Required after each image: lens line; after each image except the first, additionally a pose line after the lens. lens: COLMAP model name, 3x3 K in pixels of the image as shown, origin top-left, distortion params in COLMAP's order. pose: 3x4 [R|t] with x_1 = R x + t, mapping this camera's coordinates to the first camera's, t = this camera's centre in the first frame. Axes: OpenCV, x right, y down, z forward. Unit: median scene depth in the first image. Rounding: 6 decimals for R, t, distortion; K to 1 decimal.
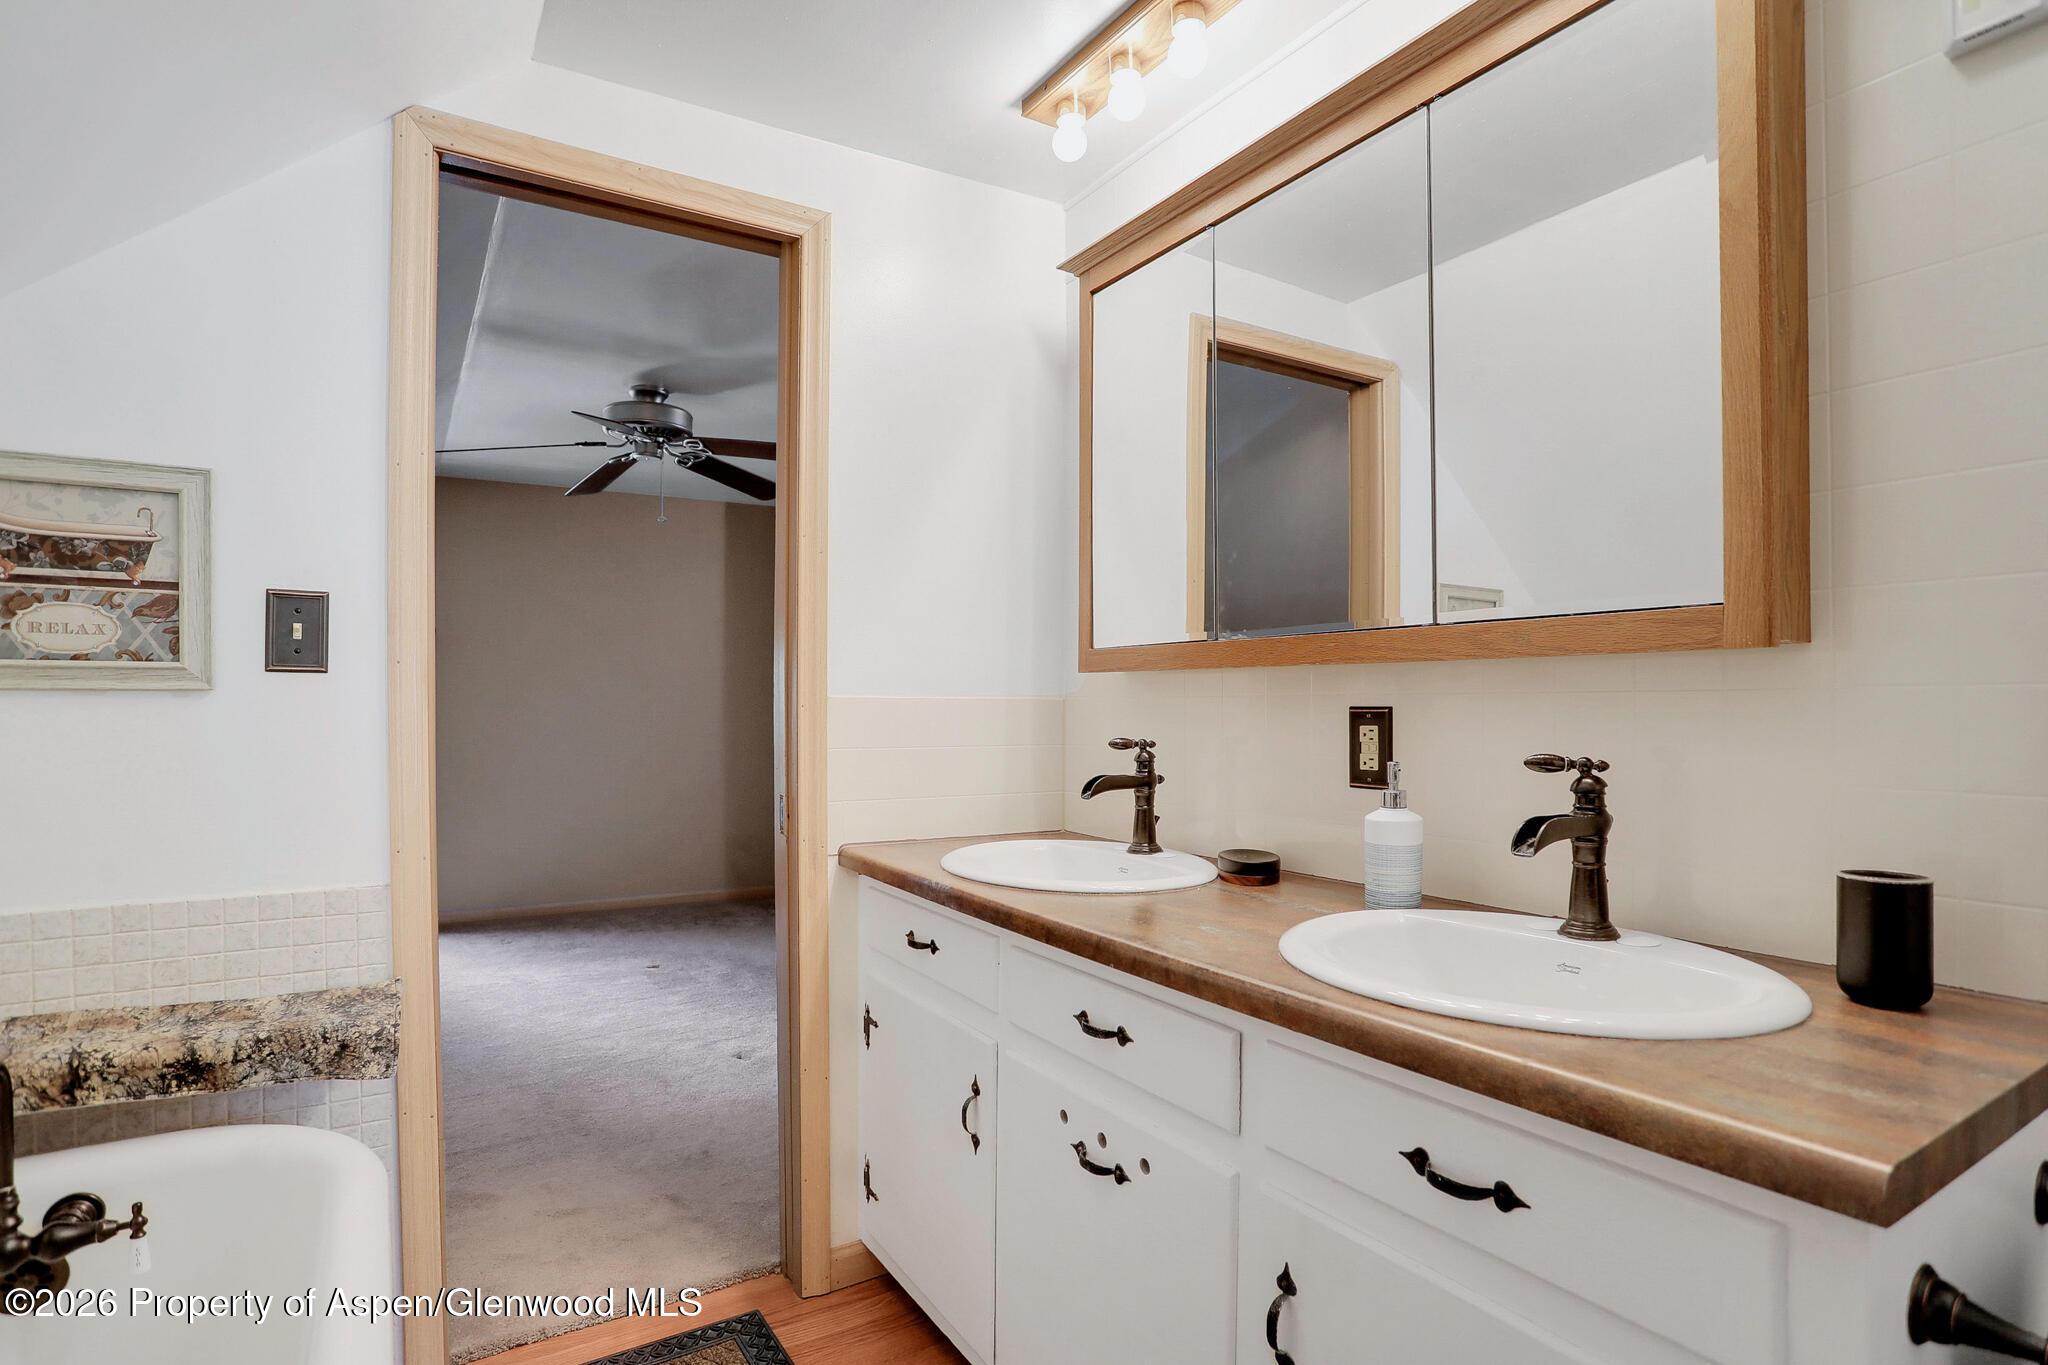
lens RADIAL K [[1019.8, 0, 1051.8], [0, 1019.8, 713.4], [0, 0, 1]] dist [-0.044797, 0.013235]
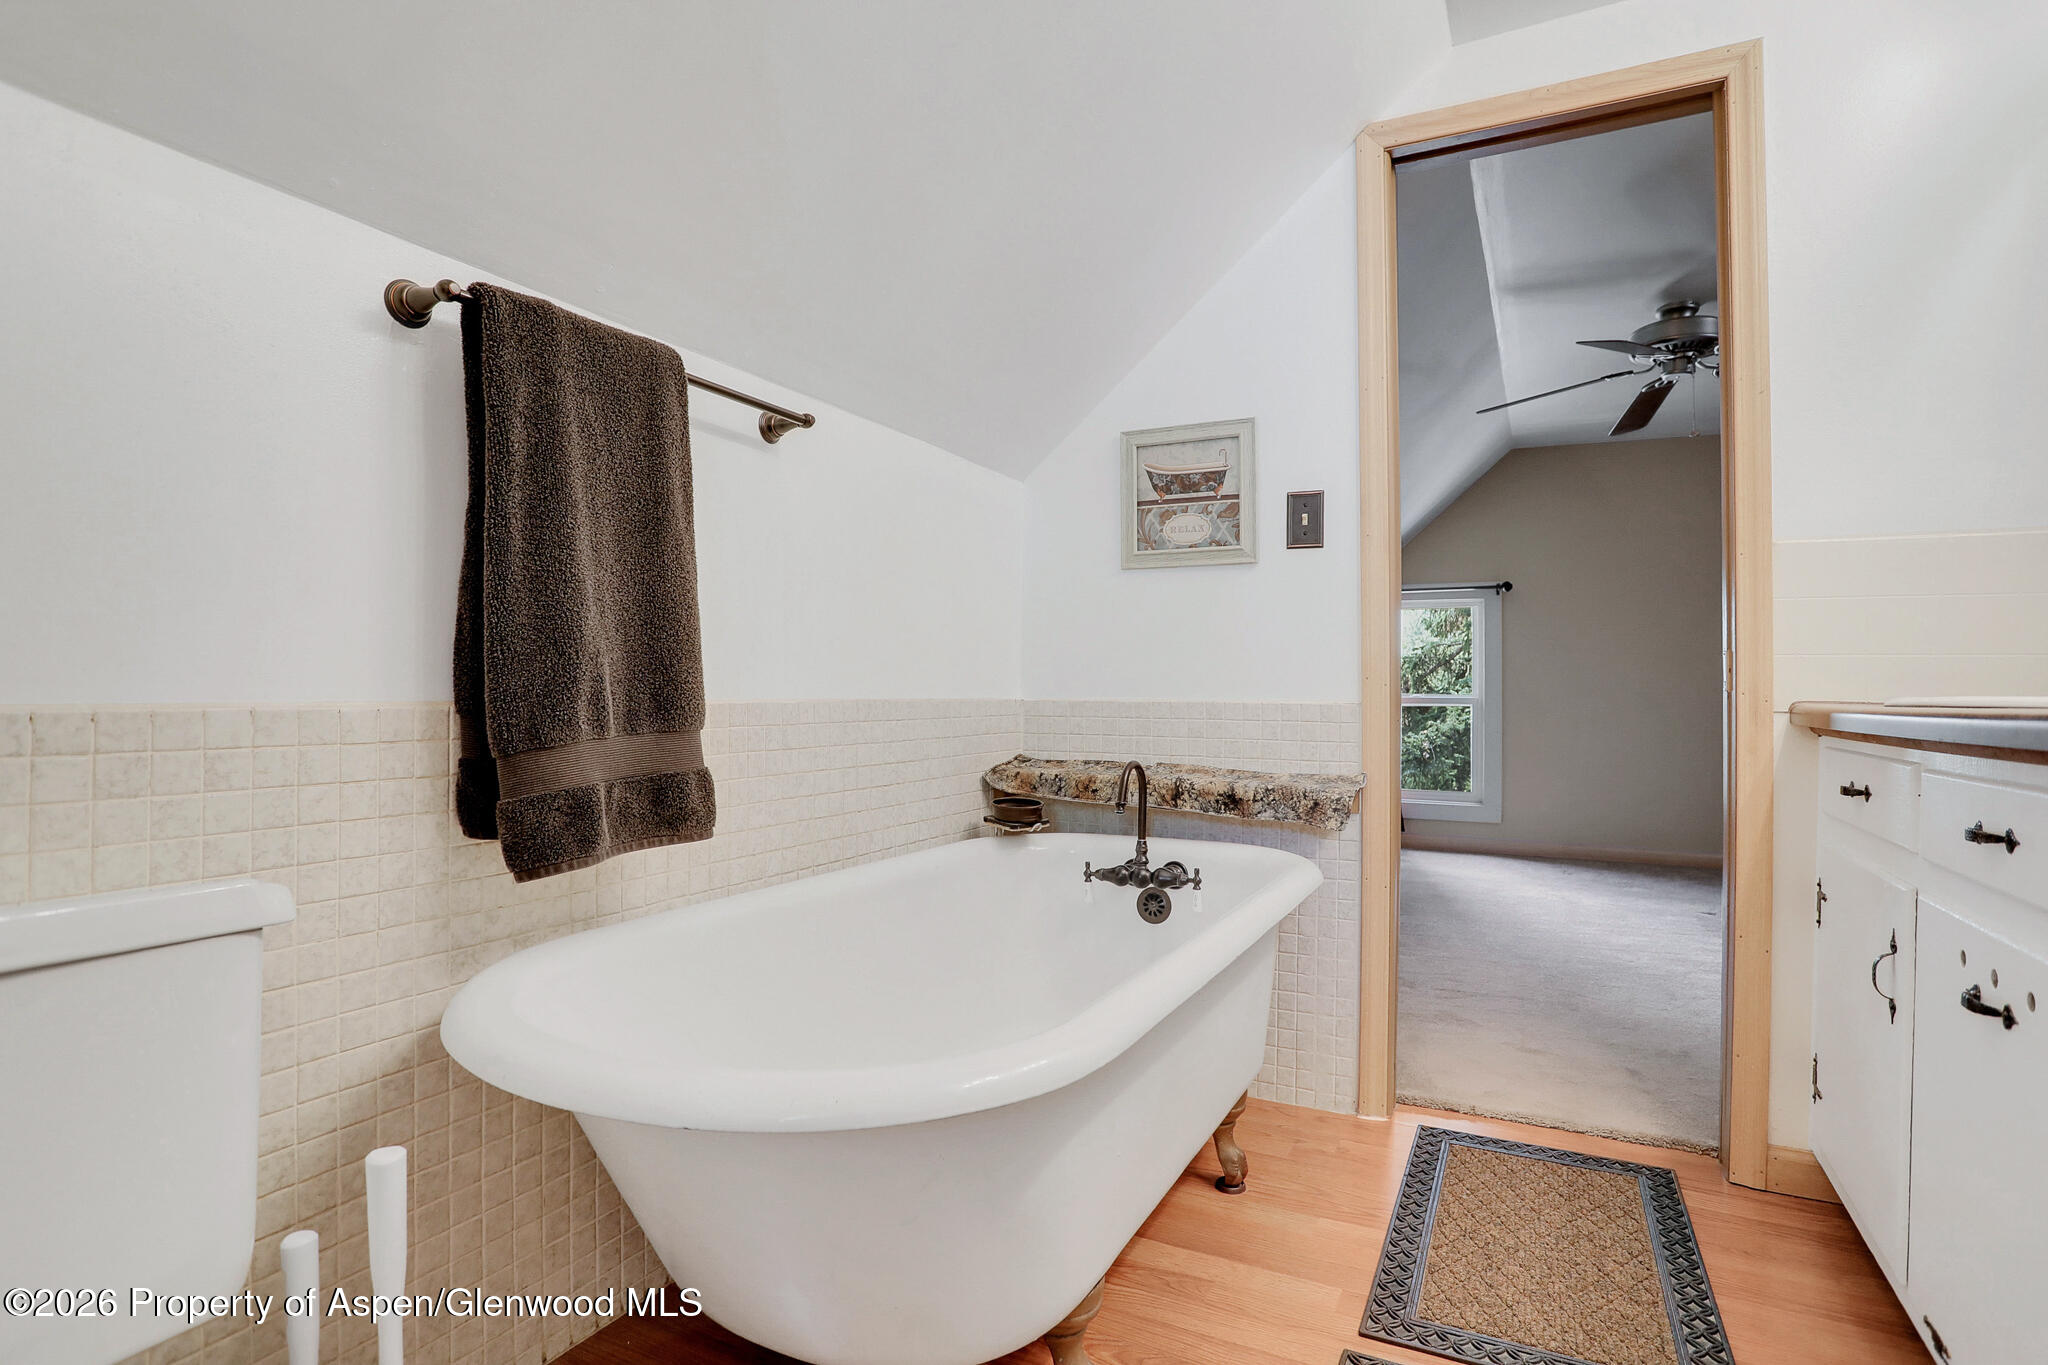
lens RADIAL K [[1019.8, 0, 1031.5], [0, 1019.8, 663.4], [0, 0, 1]] dist [-0.044797, 0.013235]
pose [[0.495568, -0.024104, -0.868234, 0.313970], [-0.019594, 0.999050, -0.038919, 0.191699], [0.868348, 0.036300, 0.494625, -0.051748]]
